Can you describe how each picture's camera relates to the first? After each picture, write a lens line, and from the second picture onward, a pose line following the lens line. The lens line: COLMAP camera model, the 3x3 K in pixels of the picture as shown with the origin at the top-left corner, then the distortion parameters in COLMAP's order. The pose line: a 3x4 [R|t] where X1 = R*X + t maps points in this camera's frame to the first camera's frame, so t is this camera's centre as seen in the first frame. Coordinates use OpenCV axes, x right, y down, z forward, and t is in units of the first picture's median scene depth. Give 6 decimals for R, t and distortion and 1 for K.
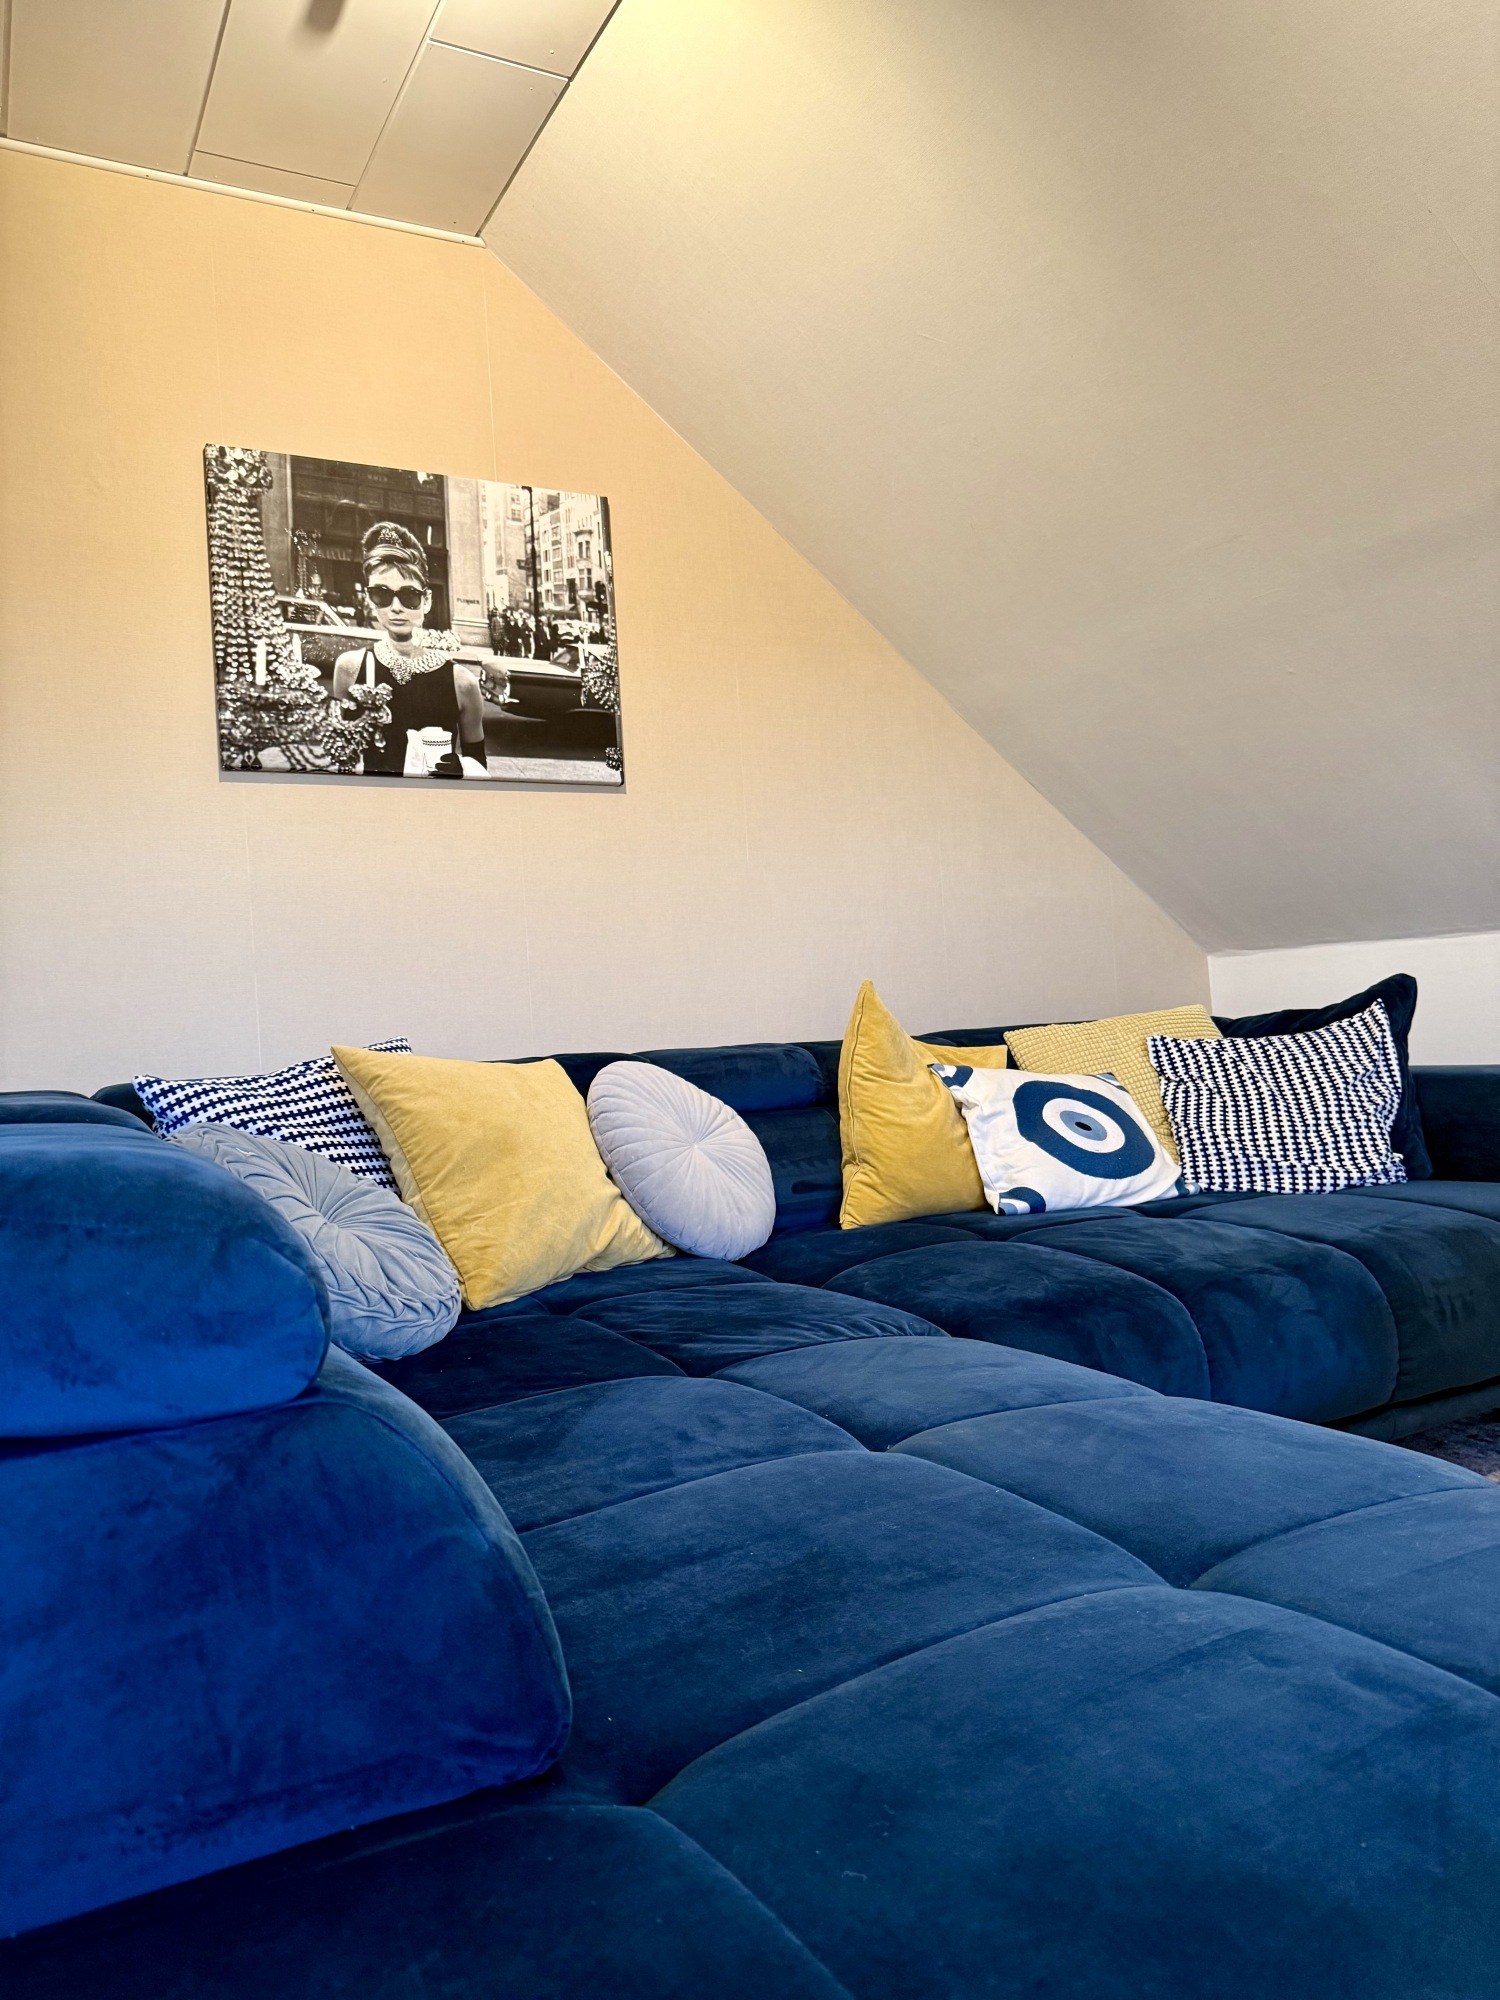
lens RADIAL K [[1411.8, 0, 750.0], [0, 1411.8, 1000.0], [0, 0, 1]] dist [0.004227, -0.005860]
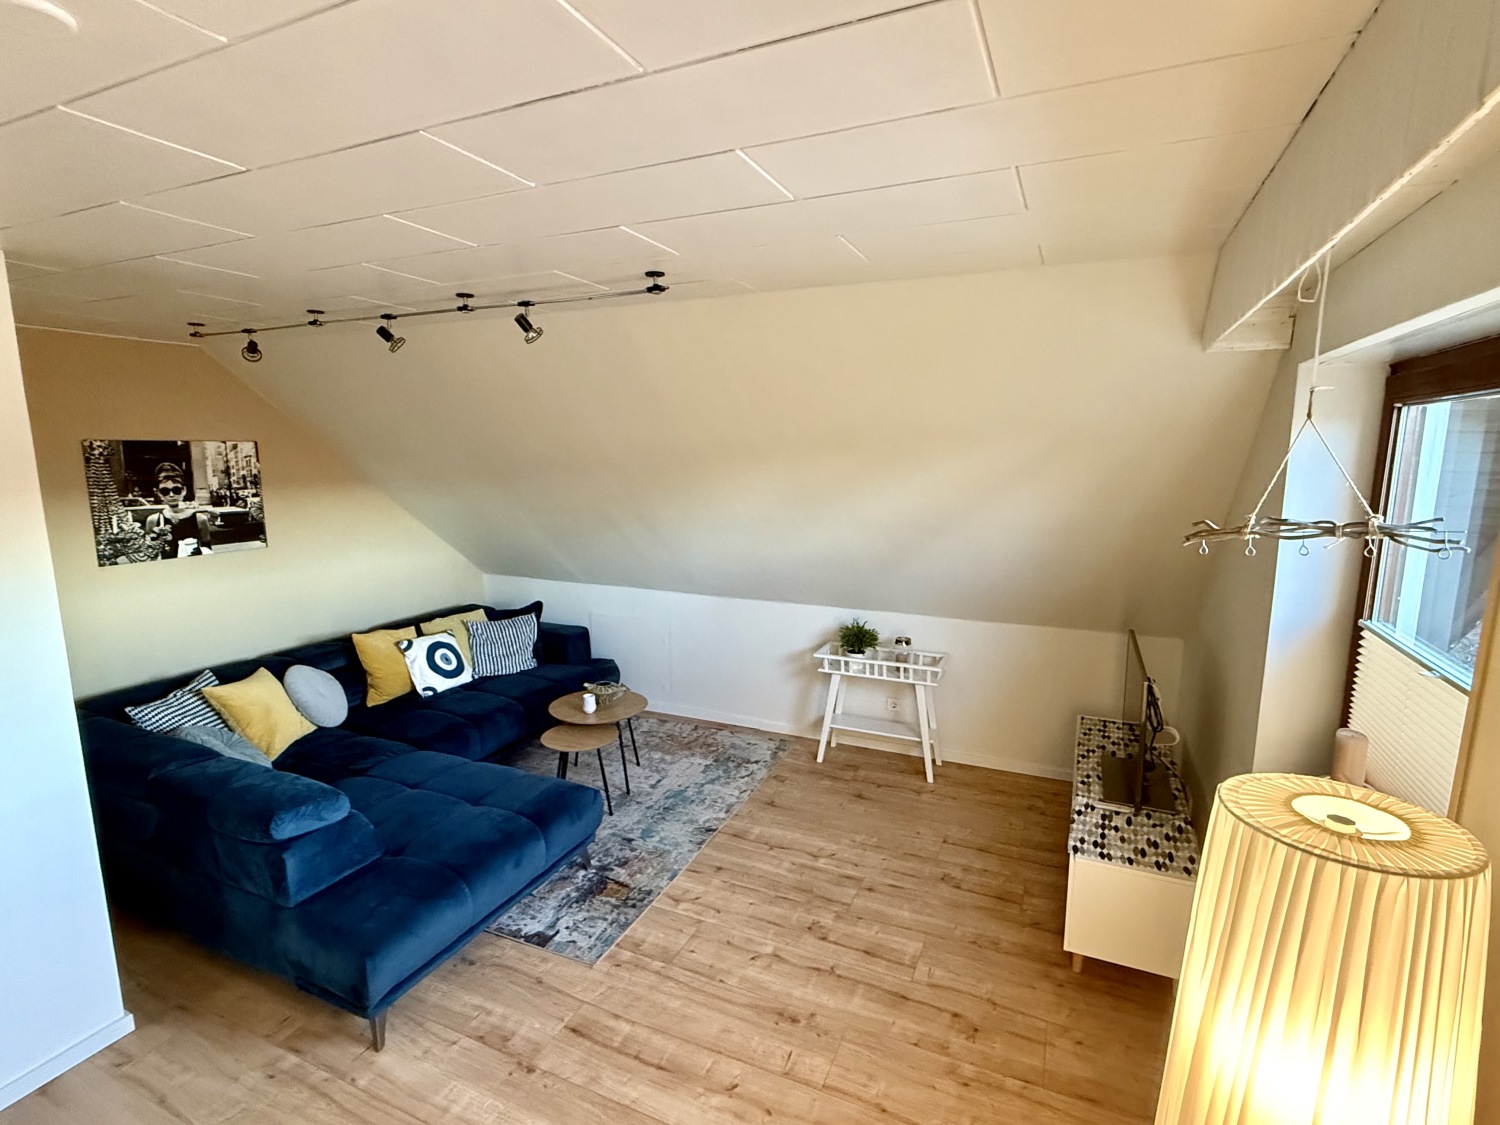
lens RADIAL K [[759.5, 0, 750.0], [0, 759.5, 562.5], [0, 0, 1]] dist [0.001934, 0.000405]
pose [[0.801304, -0.038846, 0.596995, -0.235042], [-0.058674, 0.987976, 0.143042, -0.415551], [-0.595373, -0.149648, 0.789390, -0.768908]]
